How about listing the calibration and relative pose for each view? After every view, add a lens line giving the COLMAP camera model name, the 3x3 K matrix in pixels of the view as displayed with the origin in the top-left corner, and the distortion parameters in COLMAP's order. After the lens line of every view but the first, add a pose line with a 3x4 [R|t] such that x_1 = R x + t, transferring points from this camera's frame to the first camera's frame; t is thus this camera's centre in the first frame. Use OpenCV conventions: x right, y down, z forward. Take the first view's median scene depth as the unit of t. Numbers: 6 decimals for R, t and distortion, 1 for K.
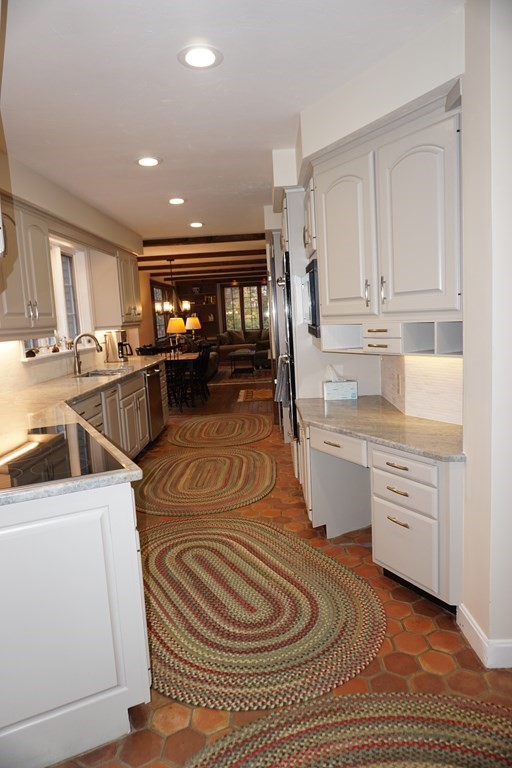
lens RADIAL K [[517.9, 0, 256.0], [0, 517.9, 382.7], [0, 0, 1]] dist [-0.004604, -0.000792]
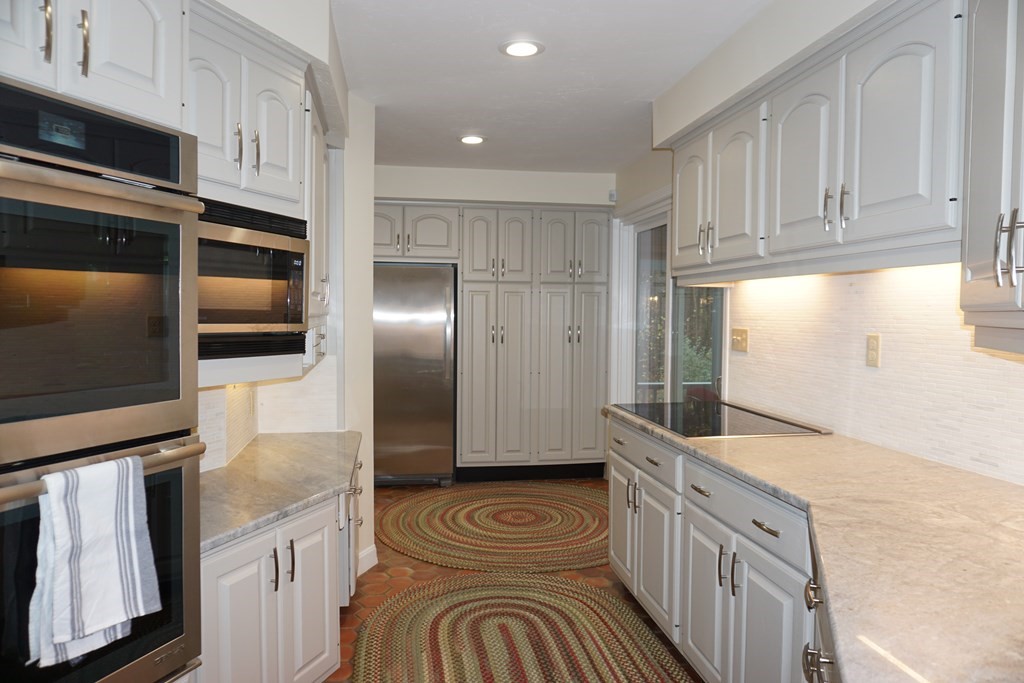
lens RADIAL K [[690.5, 0, 513.2], [0, 690.5, 341.4], [0, 0, 1]] dist [-0.004604, -0.000792]
pose [[-0.943344, 0.038019, 0.329631, -0.263233], [0.091198, 0.984864, 0.147399, -0.140730], [-0.319037, 0.169109, -0.932533, 1.198075]]
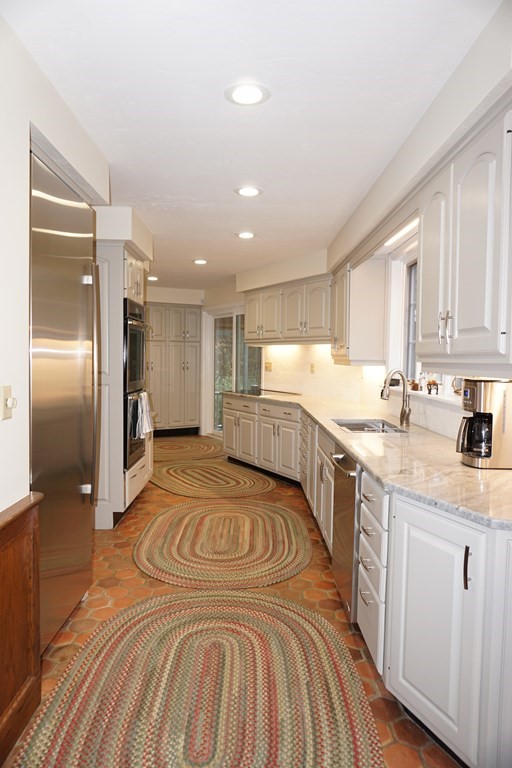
lens RADIAL K [[517.9, 0, 256.0], [0, 517.9, 383.1], [0, 0, 1]] dist [-0.004604, -0.000792]
pose [[-0.998215, 0.047501, -0.036200, -0.143605], [0.040099, 0.982263, 0.183168, -0.249719], [0.044259, 0.181390, -0.982415, 1.987307]]
